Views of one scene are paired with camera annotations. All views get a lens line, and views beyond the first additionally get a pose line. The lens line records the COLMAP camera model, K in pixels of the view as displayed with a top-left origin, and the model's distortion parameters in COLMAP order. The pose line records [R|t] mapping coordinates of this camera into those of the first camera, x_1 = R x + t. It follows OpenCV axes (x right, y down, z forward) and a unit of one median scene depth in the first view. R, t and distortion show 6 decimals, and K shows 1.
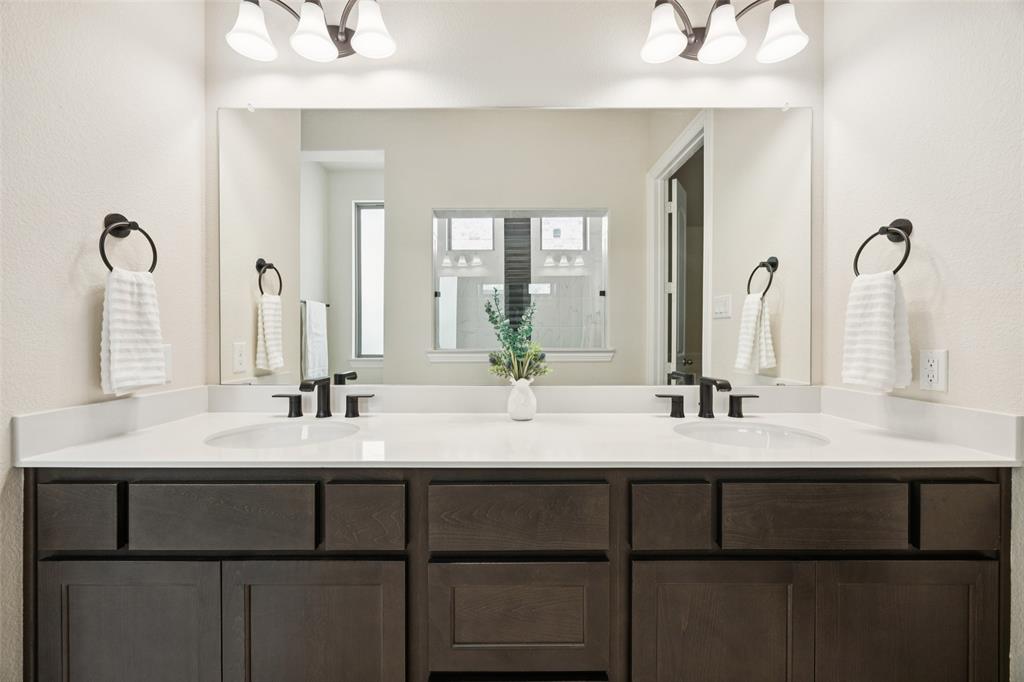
lens RADIAL K [[346.6, 0, 511.3], [0, 346.6, 359.2], [0, 0, 1]] dist [-0.007339, 0.000046]
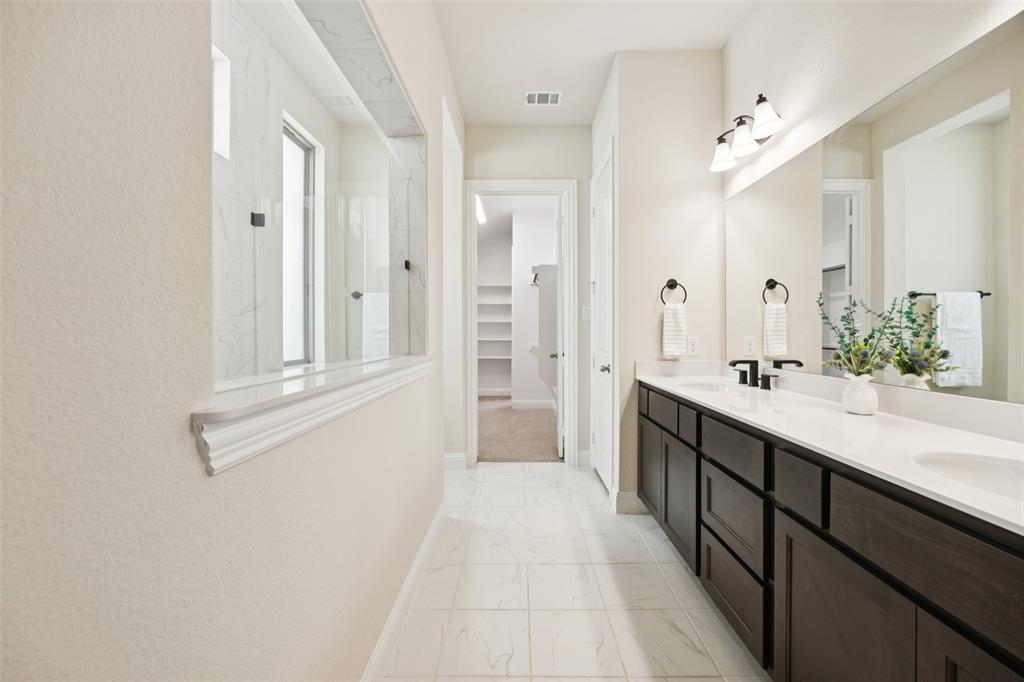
lens RADIAL K [[392.9, 0, 514.1], [0, 392.9, 330.6], [0, 0, 1]] dist [0.001236, 0.000267]
pose [[-0.023951, -0.011098, -0.999652, 1.207308], [-0.069301, 0.997551, -0.009414, 0.011928], [0.997308, 0.069052, -0.024661, 0.029528]]
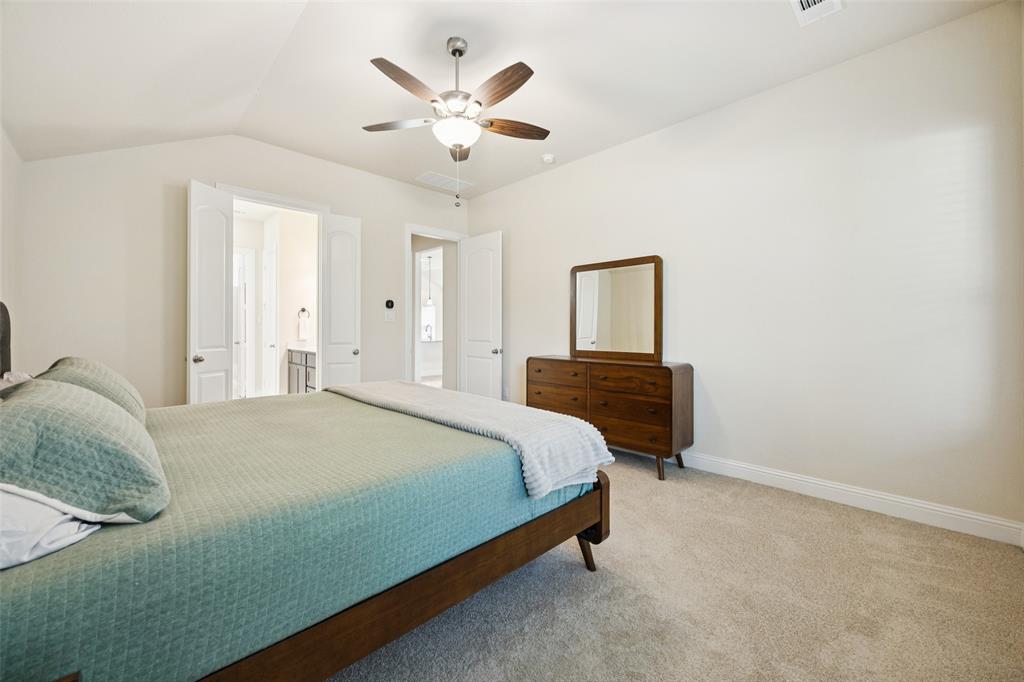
lens RADIAL K [[392.9, 0, 514.1], [0, 392.9, 330.6], [0, 0, 1]] dist [0.001236, 0.000267]
pose [[0.693678, 0.000658, -0.720285, 4.764611], [-0.047435, 0.997870, -0.044771, 0.057720], [0.718722, 0.065224, 0.692232, -0.771555]]
